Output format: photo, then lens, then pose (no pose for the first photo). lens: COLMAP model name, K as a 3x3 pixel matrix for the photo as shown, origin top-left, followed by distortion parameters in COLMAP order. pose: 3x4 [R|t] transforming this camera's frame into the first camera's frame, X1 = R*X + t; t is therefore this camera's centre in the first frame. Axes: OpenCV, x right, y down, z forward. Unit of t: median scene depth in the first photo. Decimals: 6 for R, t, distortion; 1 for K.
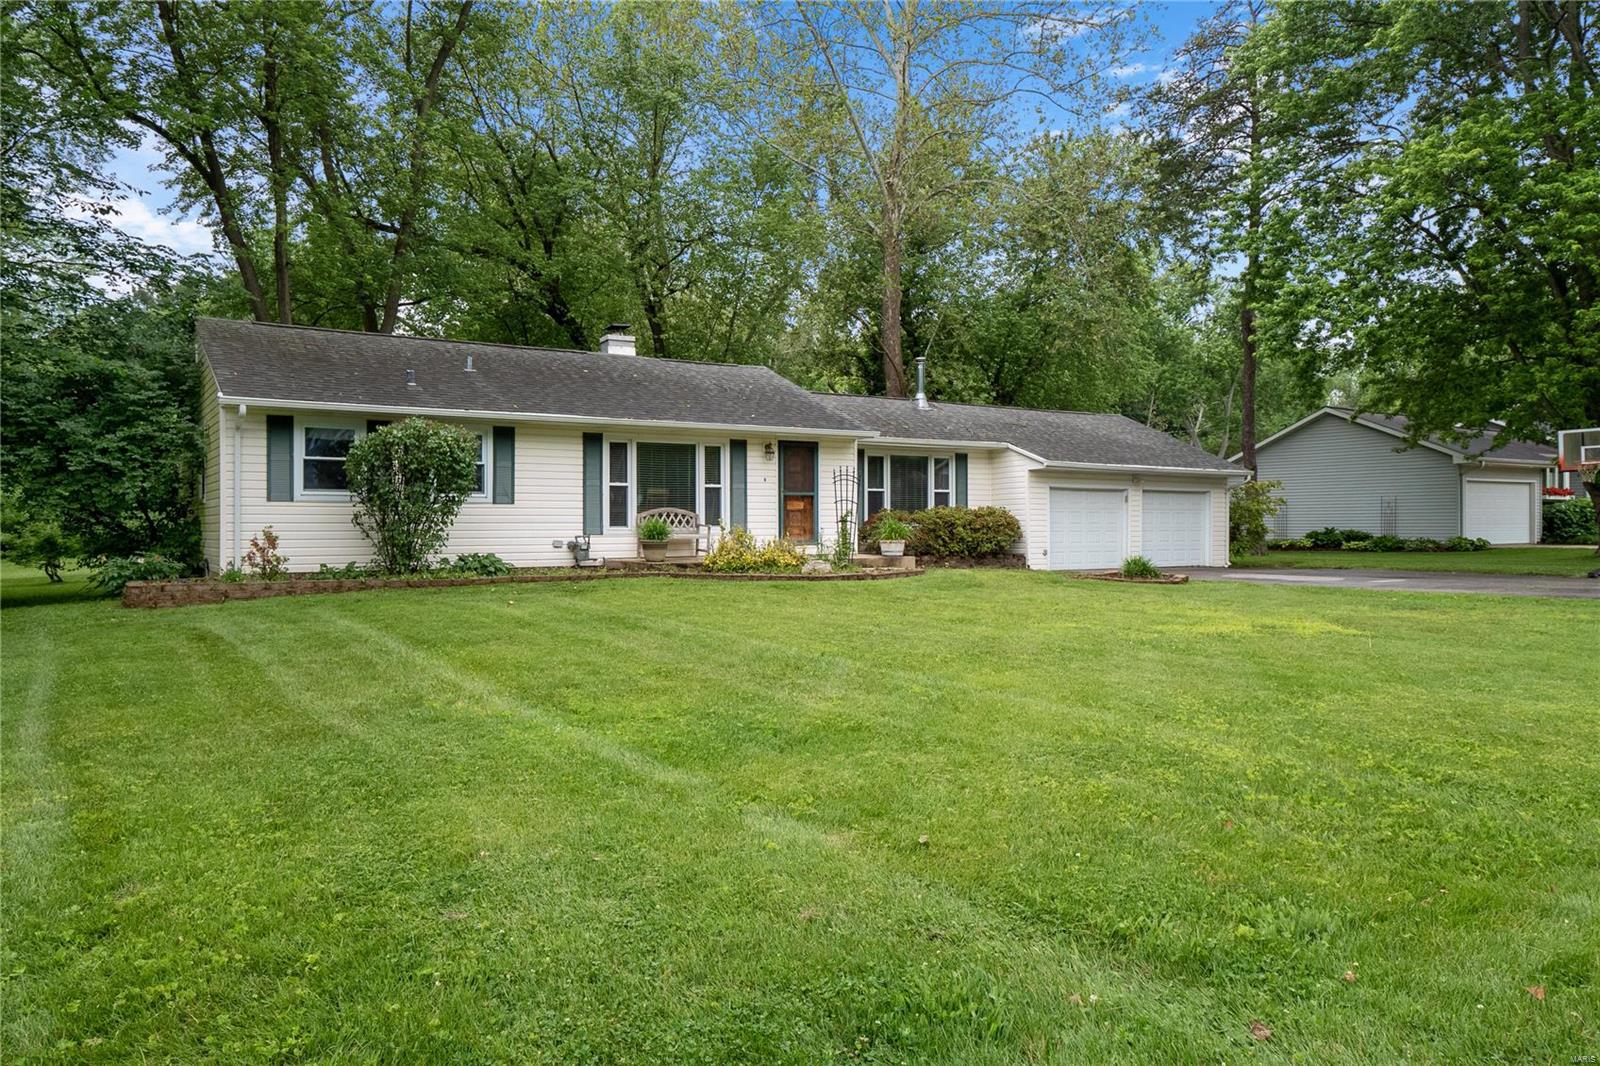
lens RADIAL K [[1107.8, 0, 800.0], [0, 1107.8, 530.1], [0, 0, 1]] dist [-0.000840, -0.000114]
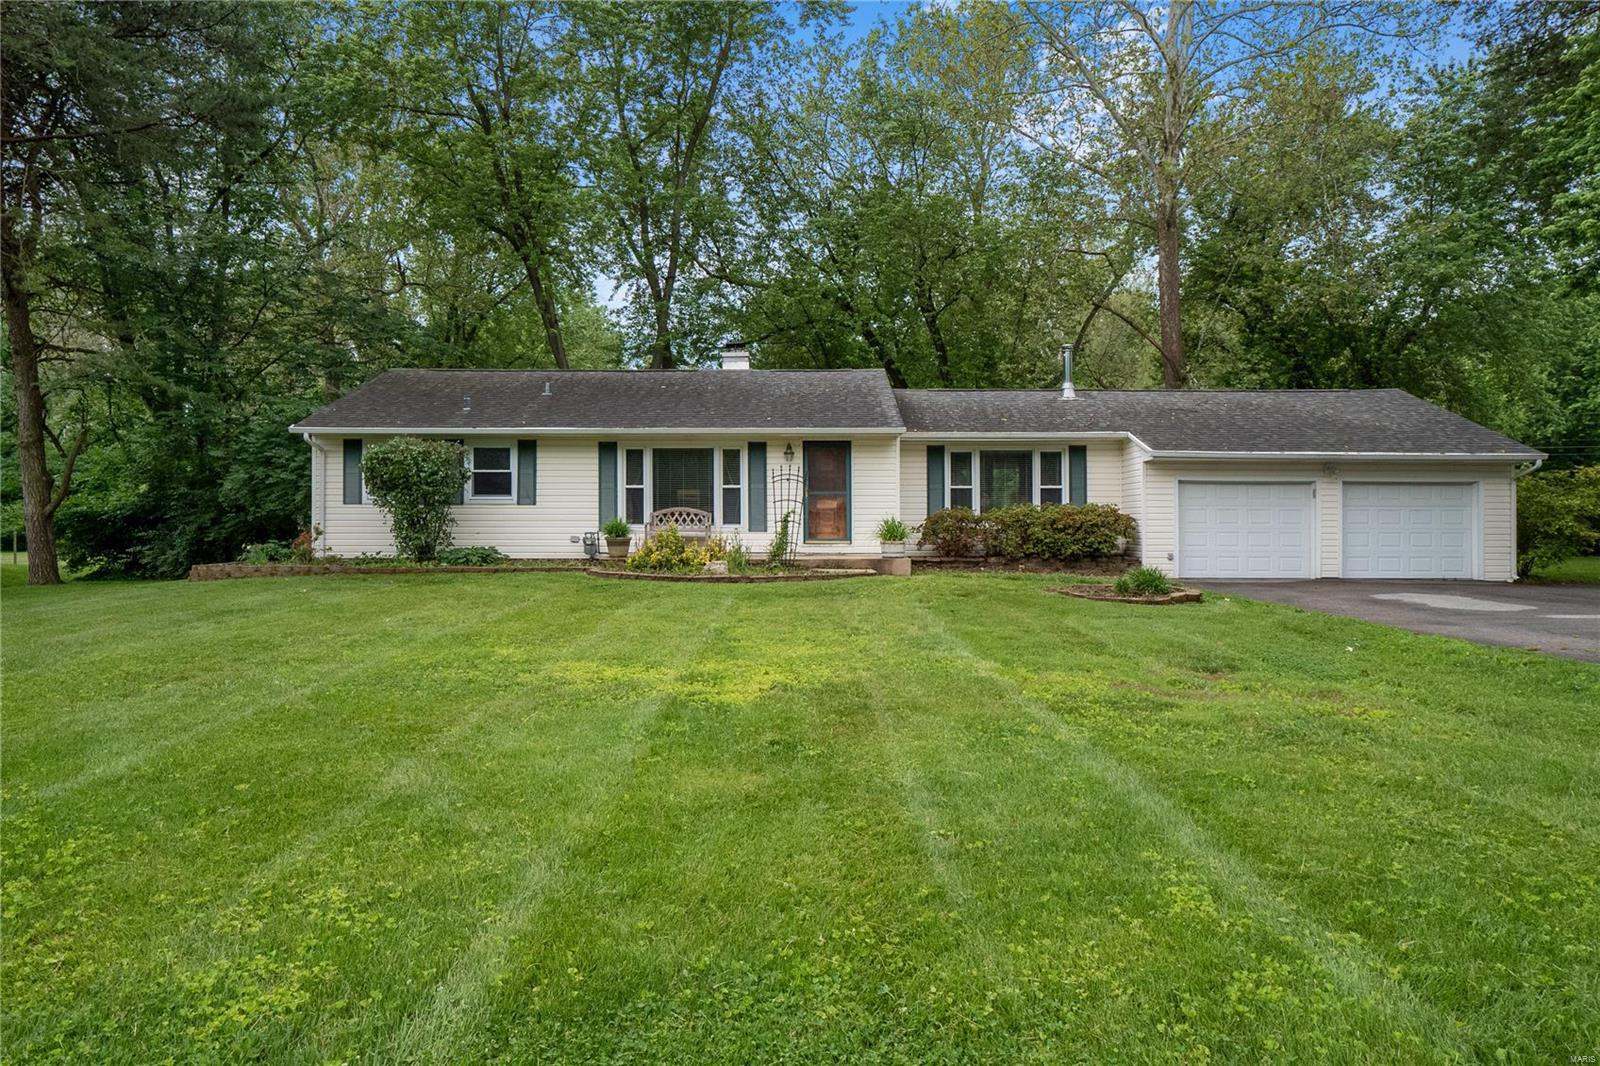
lens RADIAL K [[919.8, 0, 800.0], [0, 919.8, 530.6], [0, 0, 1]] dist [0.000745, 0.000081]
pose [[0.831668, 0.011071, -0.555163, 0.466039], [-0.006173, 0.999924, 0.010692, -0.007564], [0.555239, -0.005465, 0.831673, 0.303419]]
